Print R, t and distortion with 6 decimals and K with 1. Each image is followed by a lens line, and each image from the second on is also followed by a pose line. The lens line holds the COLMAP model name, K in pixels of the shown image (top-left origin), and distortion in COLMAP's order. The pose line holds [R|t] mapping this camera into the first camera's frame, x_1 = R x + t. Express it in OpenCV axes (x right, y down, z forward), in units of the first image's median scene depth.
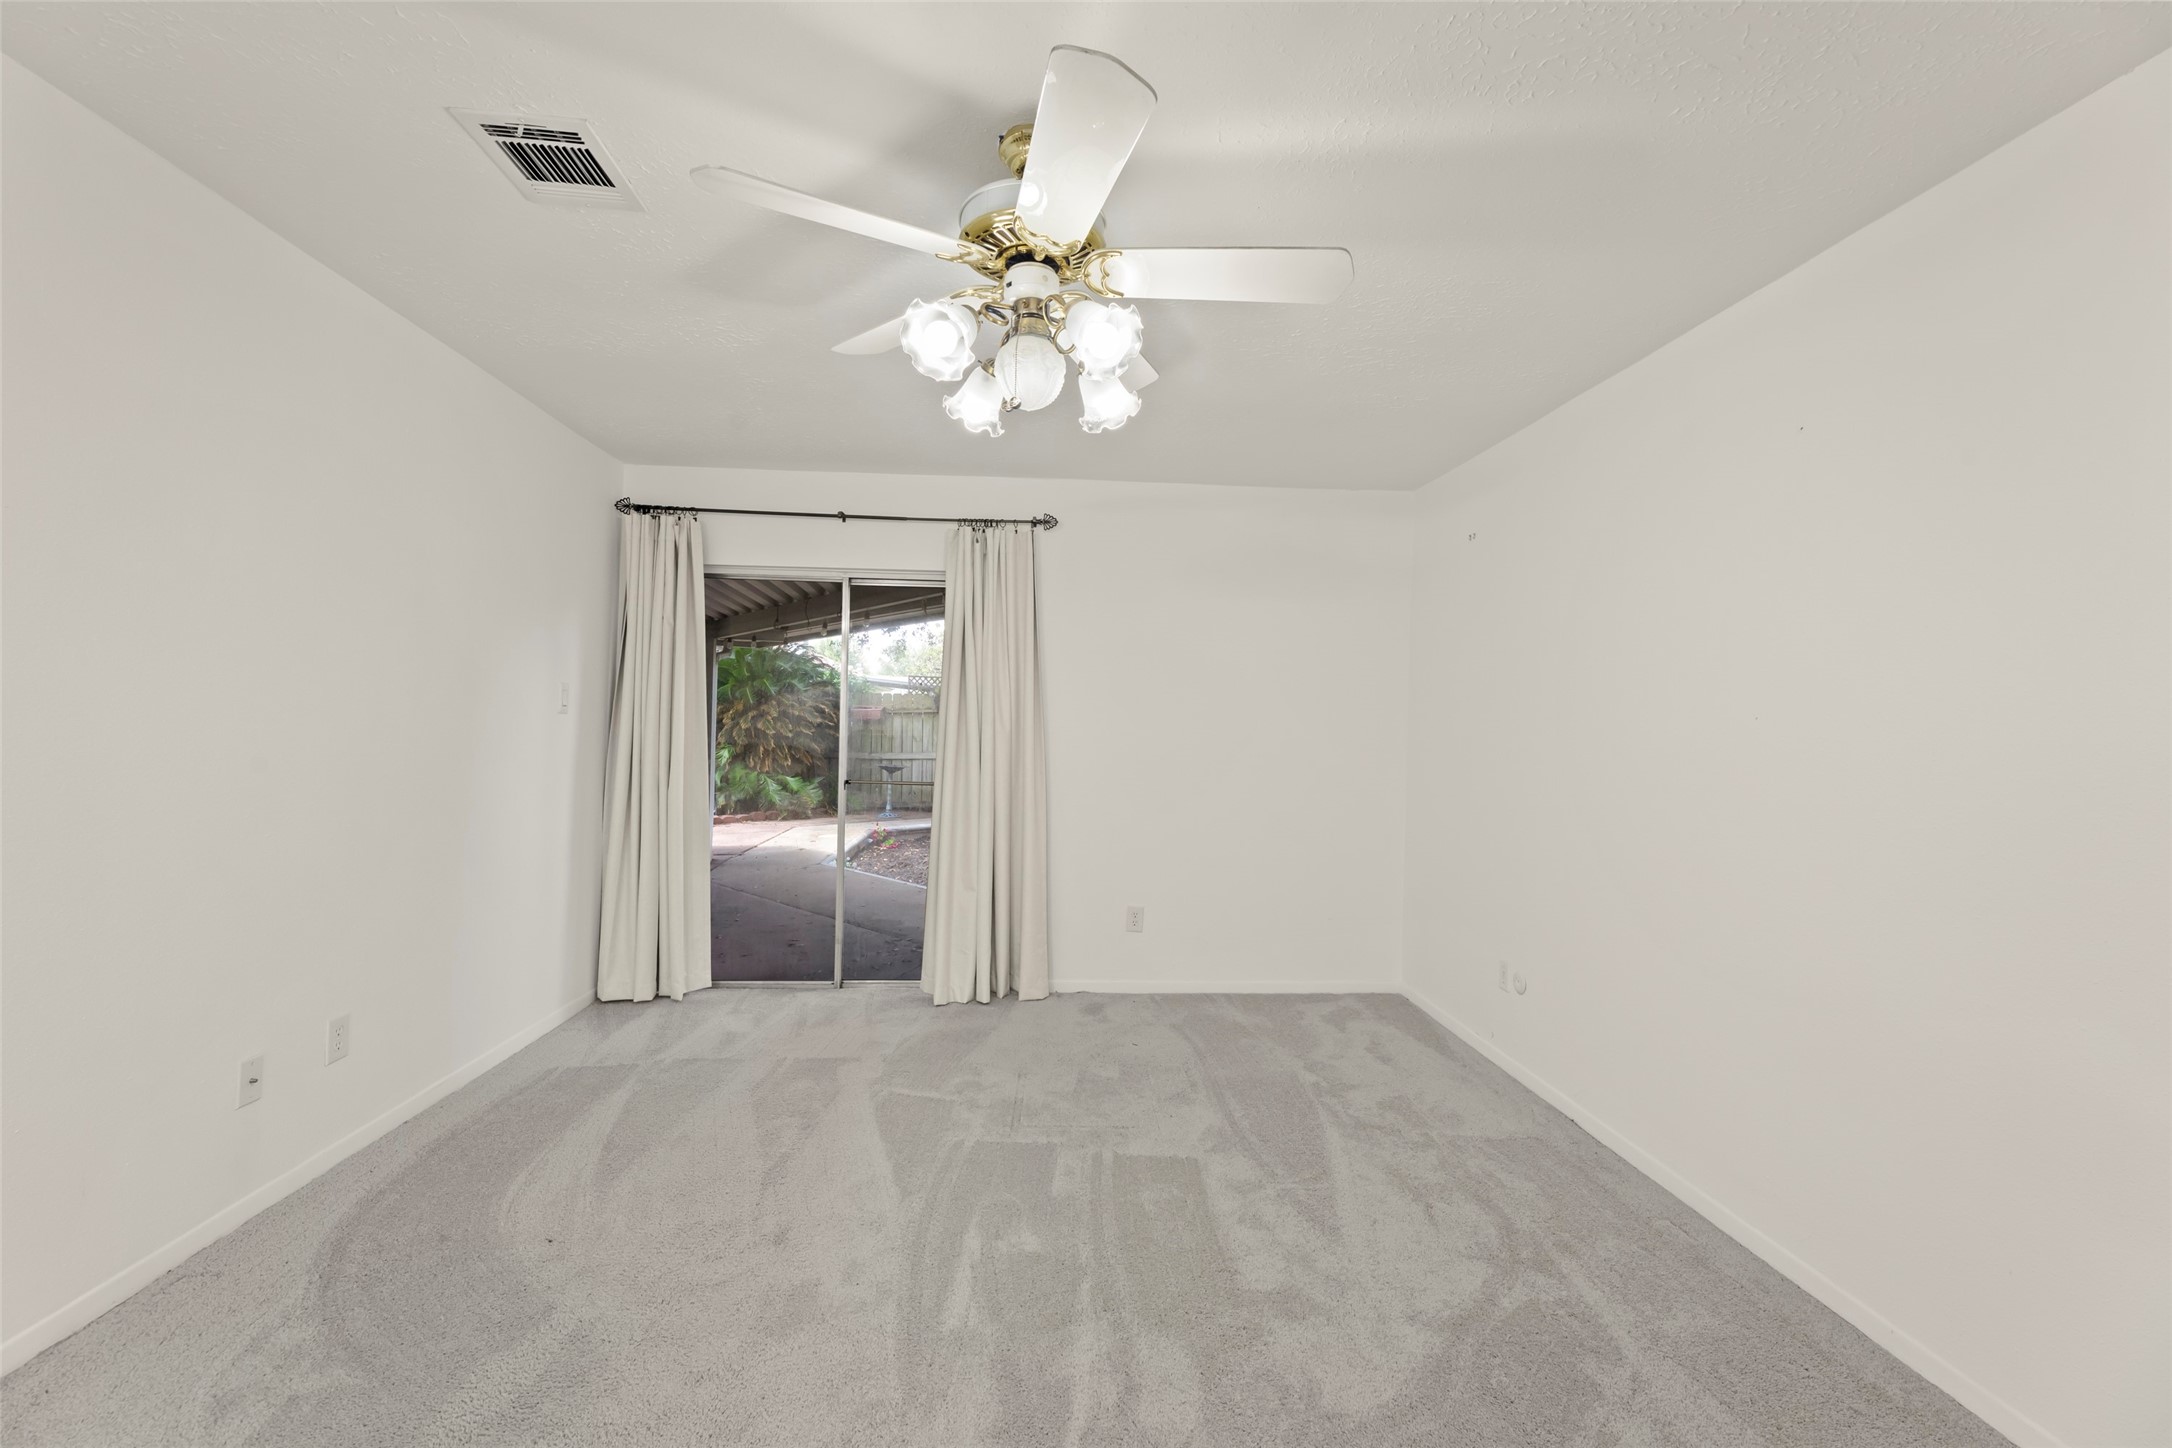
lens RADIAL K [[874.0, 0, 1086.2], [0, 874.0, 725.5], [0, 0, 1]] dist [0.001206, -0.000211]
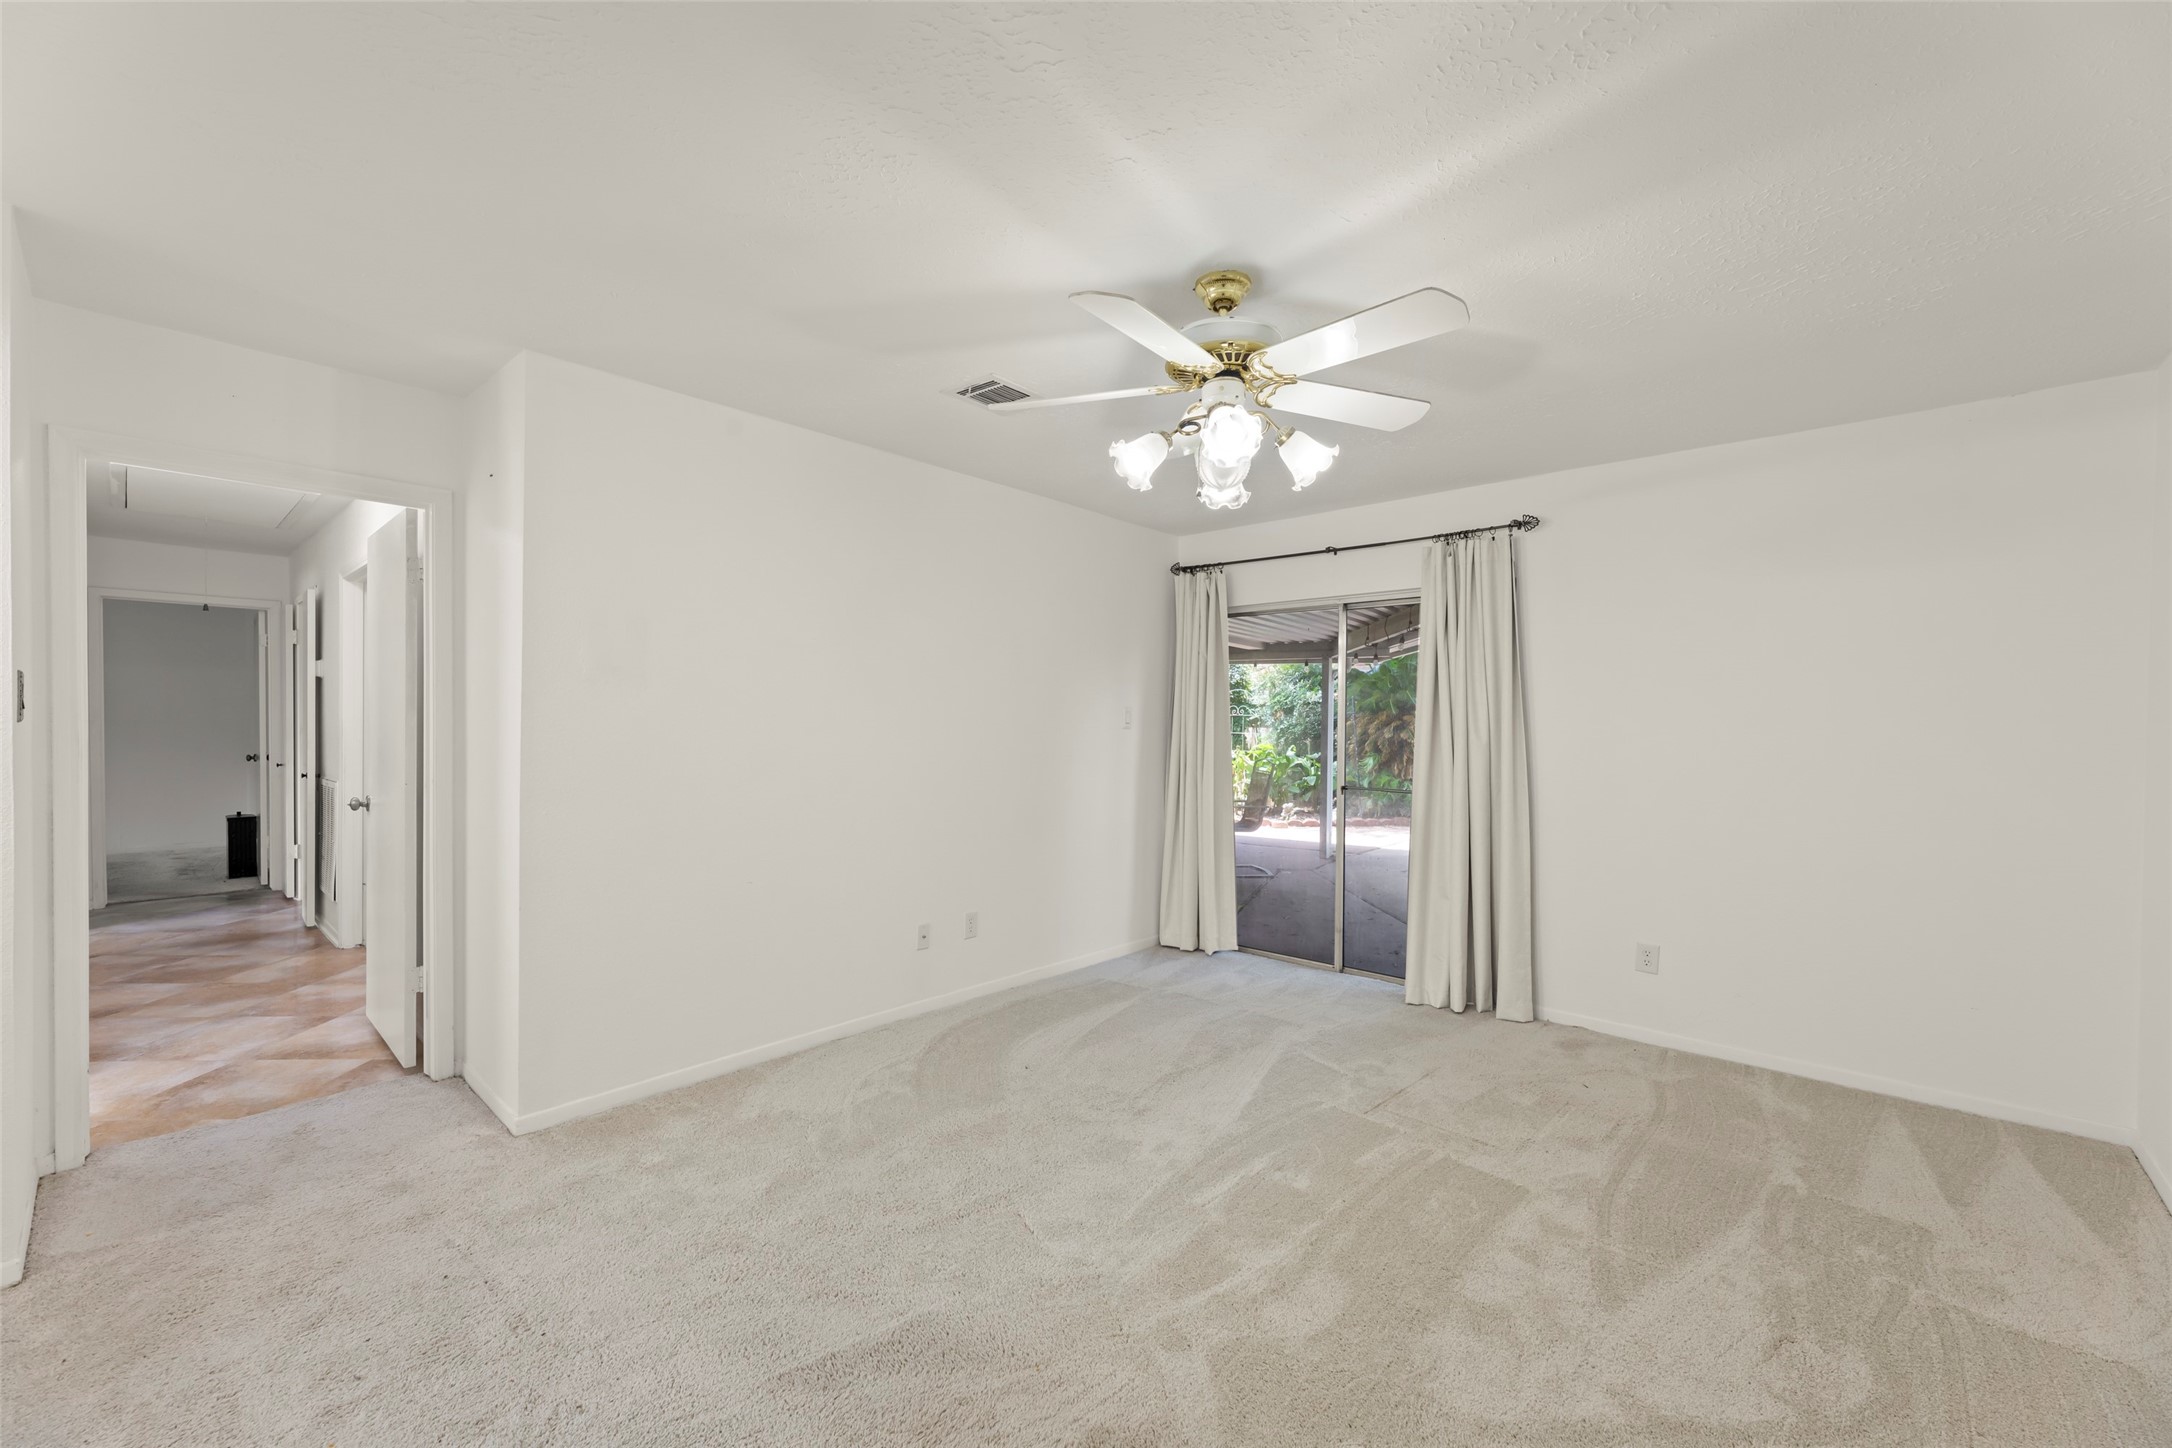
lens RADIAL K [[874.0, 0, 1083.2], [0, 874.0, 730.2], [0, 0, 1]] dist [0.001206, -0.000211]
pose [[0.700198, -0.007335, -0.713911, 0.400722], [0.004280, 0.999972, -0.006076, -0.004159], [0.713936, 0.001199, 0.700210, -0.017560]]
